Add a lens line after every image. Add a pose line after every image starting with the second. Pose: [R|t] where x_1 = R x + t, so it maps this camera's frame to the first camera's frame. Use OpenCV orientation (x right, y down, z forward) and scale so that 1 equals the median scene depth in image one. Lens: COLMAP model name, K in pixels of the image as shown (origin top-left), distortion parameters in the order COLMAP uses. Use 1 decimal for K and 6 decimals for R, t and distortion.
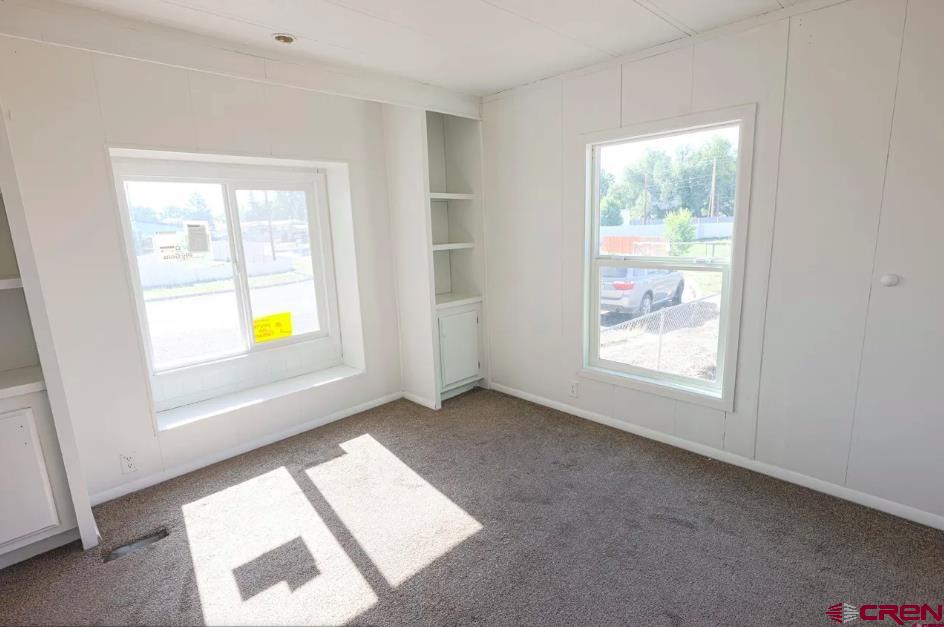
lens RADIAL K [[463.5, 0, 470.0], [0, 463.5, 312.6], [0, 0, 1]] dist [0.000588, 0.000163]
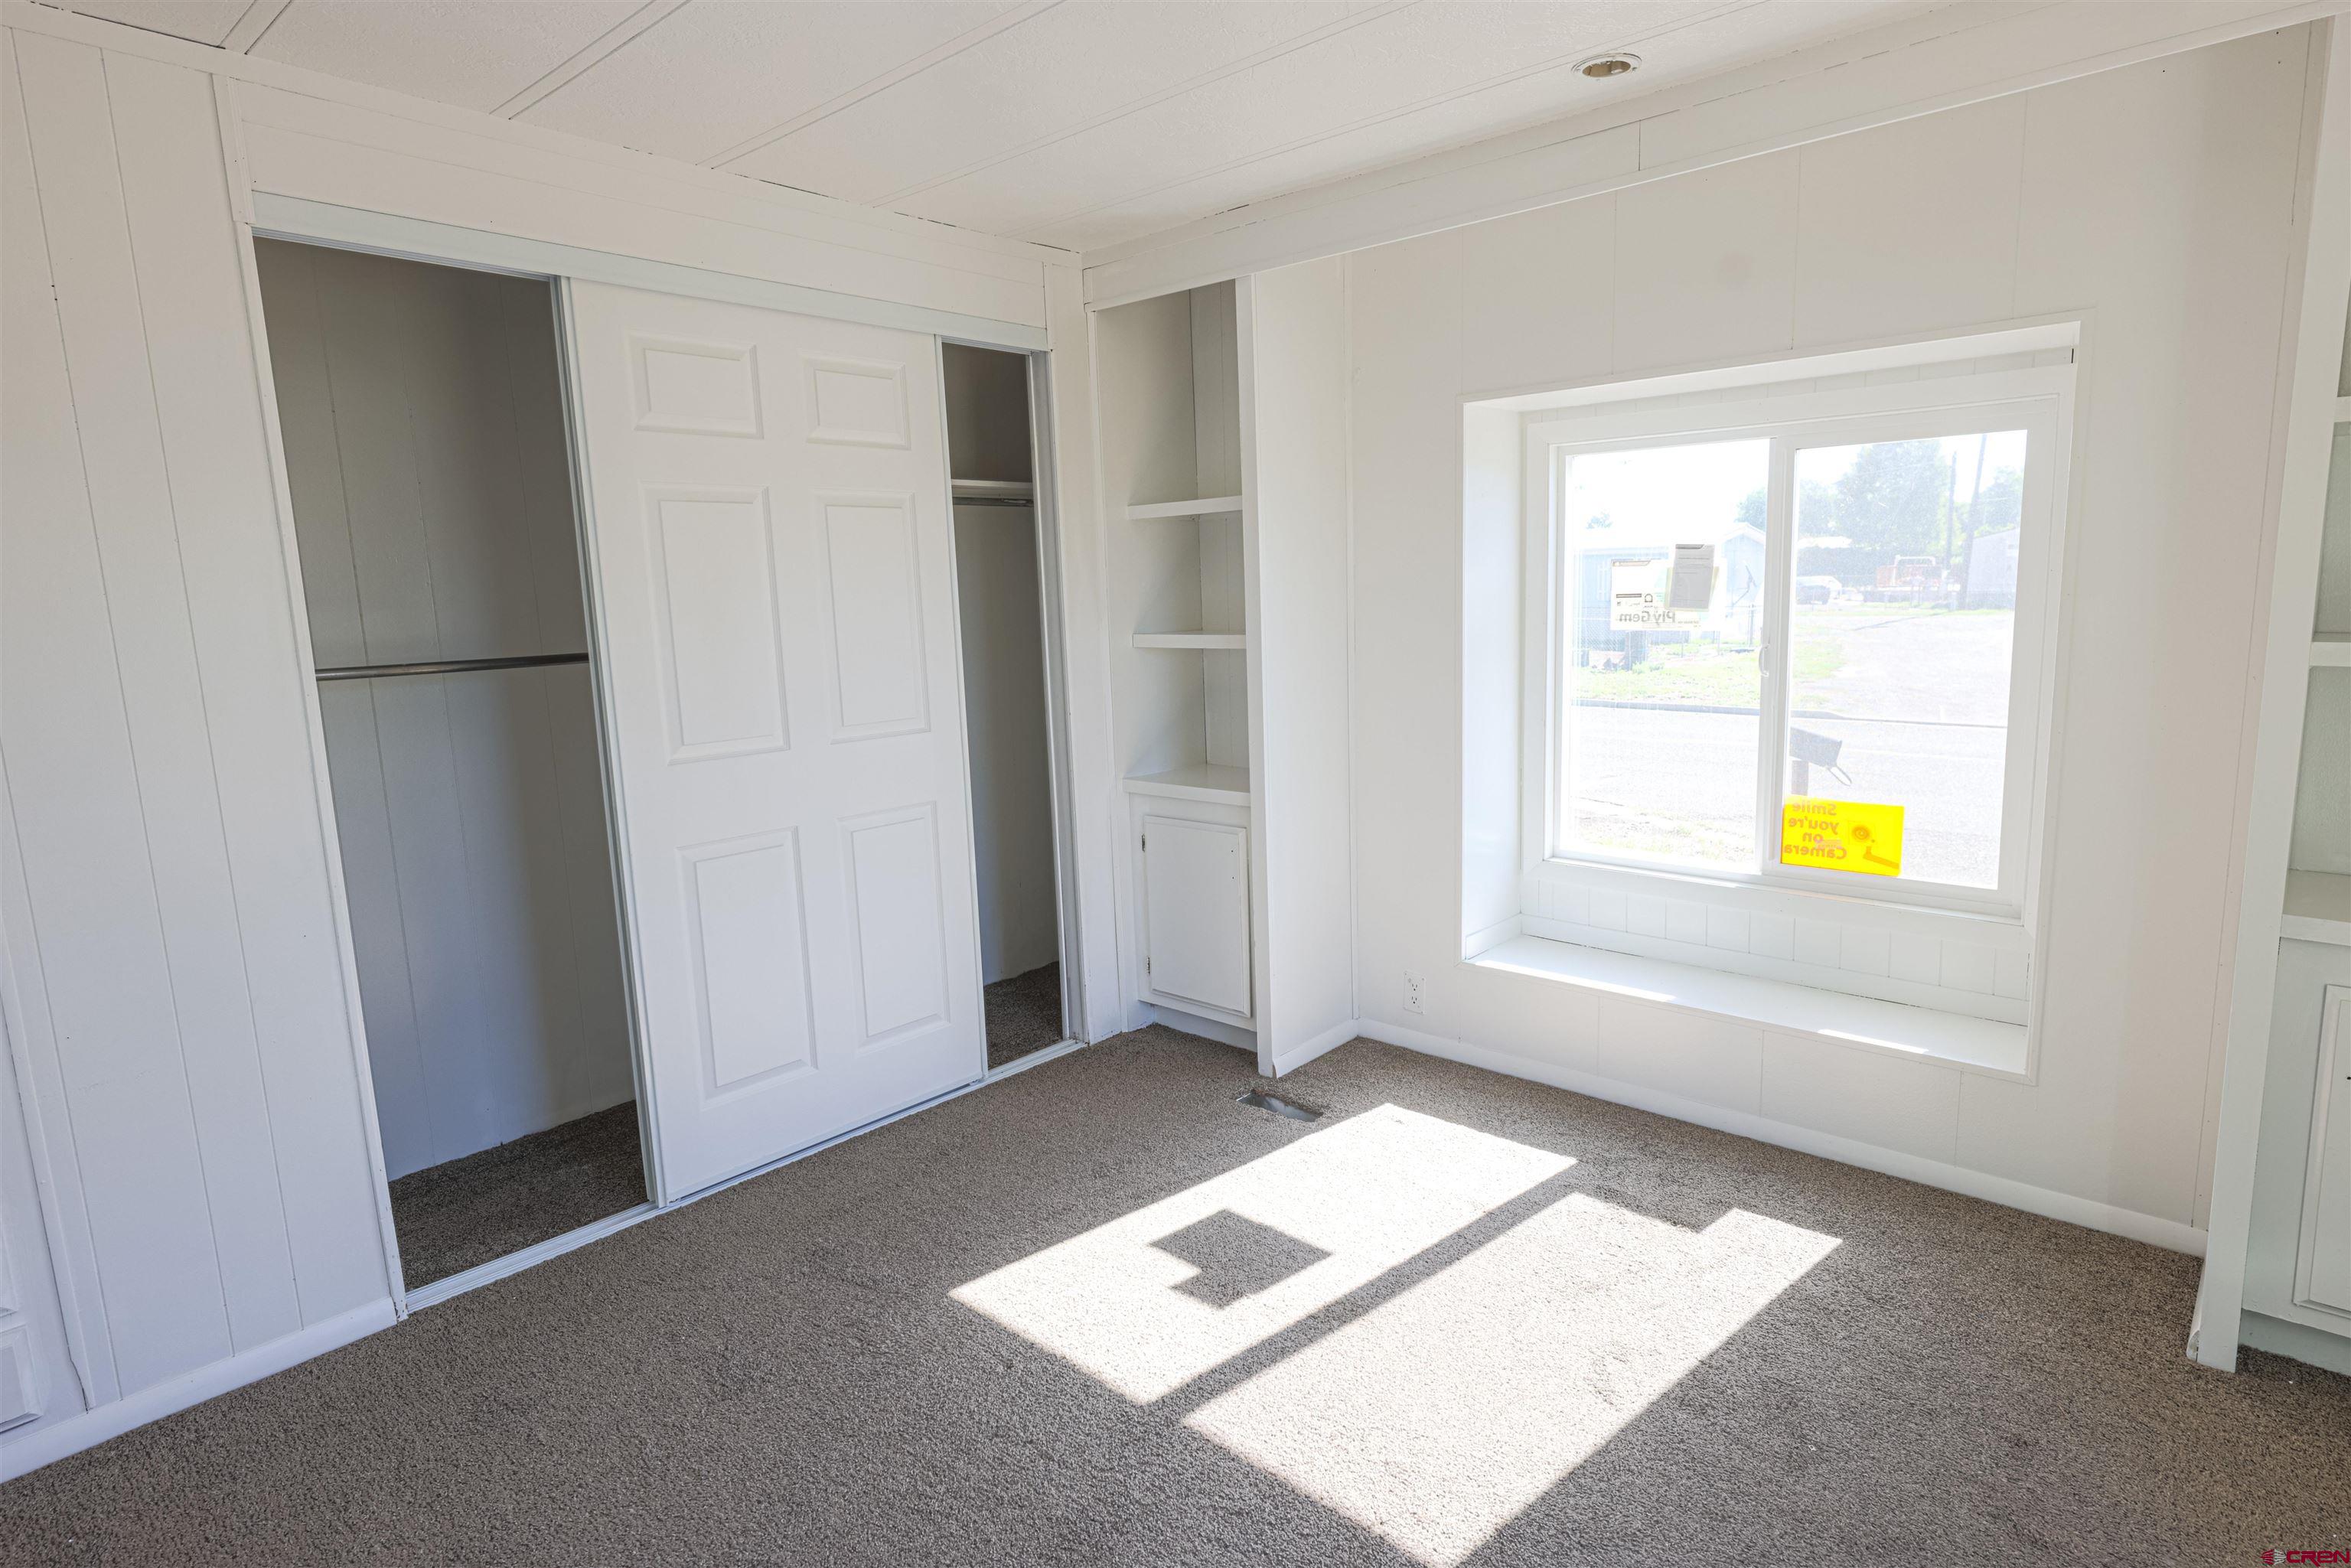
lens RADIAL K [[1220.1, 0, 1183.0], [0, 1220.1, 772.9], [0, 0, 1]] dist [-0.000086, 0.000143]
pose [[0.070957, 0.190517, -0.979116, 0.503307], [-0.163290, 0.970567, 0.177019, -0.113337], [0.984023, 0.147319, 0.099978, 0.486771]]
